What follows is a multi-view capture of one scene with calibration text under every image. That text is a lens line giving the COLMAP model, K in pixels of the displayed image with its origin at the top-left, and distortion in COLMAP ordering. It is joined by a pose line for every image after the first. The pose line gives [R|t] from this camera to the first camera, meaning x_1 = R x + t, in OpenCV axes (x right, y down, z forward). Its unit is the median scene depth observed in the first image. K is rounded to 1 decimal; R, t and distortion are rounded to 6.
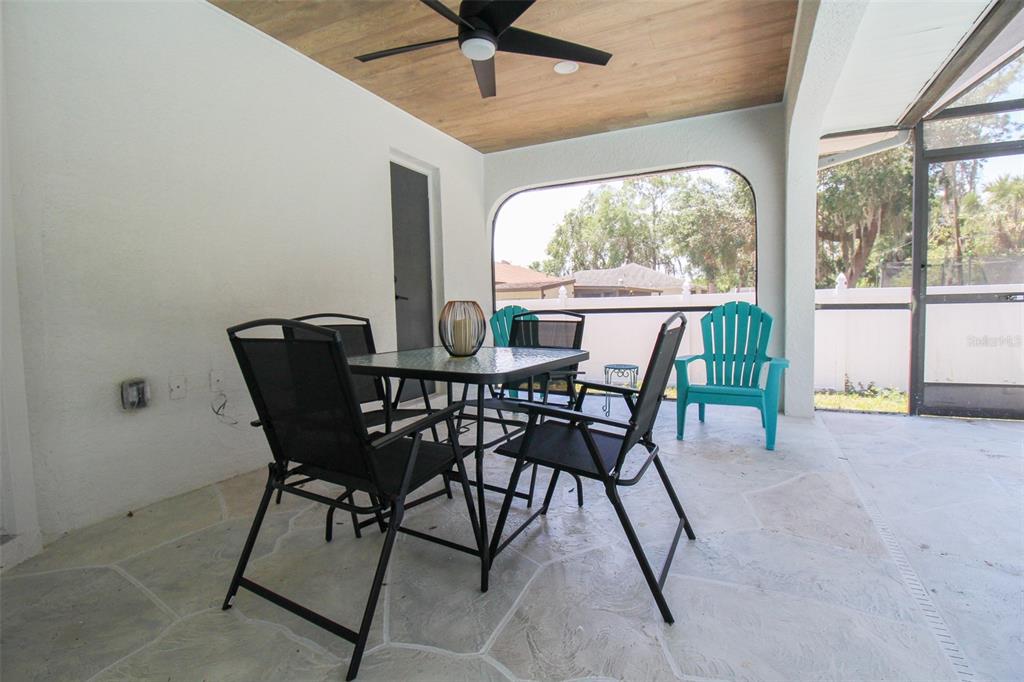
lens RADIAL K [[485.8, 0, 517.5], [0, 485.8, 339.1], [0, 0, 1]] dist [0.002400, -0.014871]
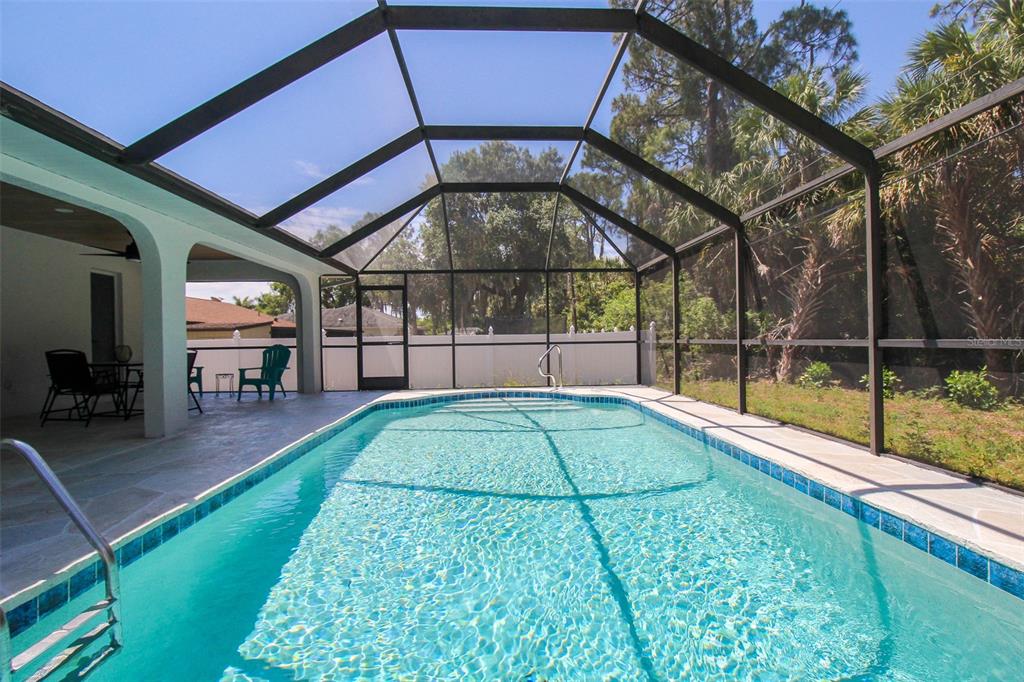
lens RADIAL K [[485.8, 0, 517.5], [0, 485.8, 339.1], [0, 0, 1]] dist [0.002400, -0.014871]
pose [[0.872965, 0.012783, 0.487616, 0.313149], [0.024828, 0.997196, -0.070592, 0.090336], [-0.487151, 0.073731, 0.870200, -1.576087]]
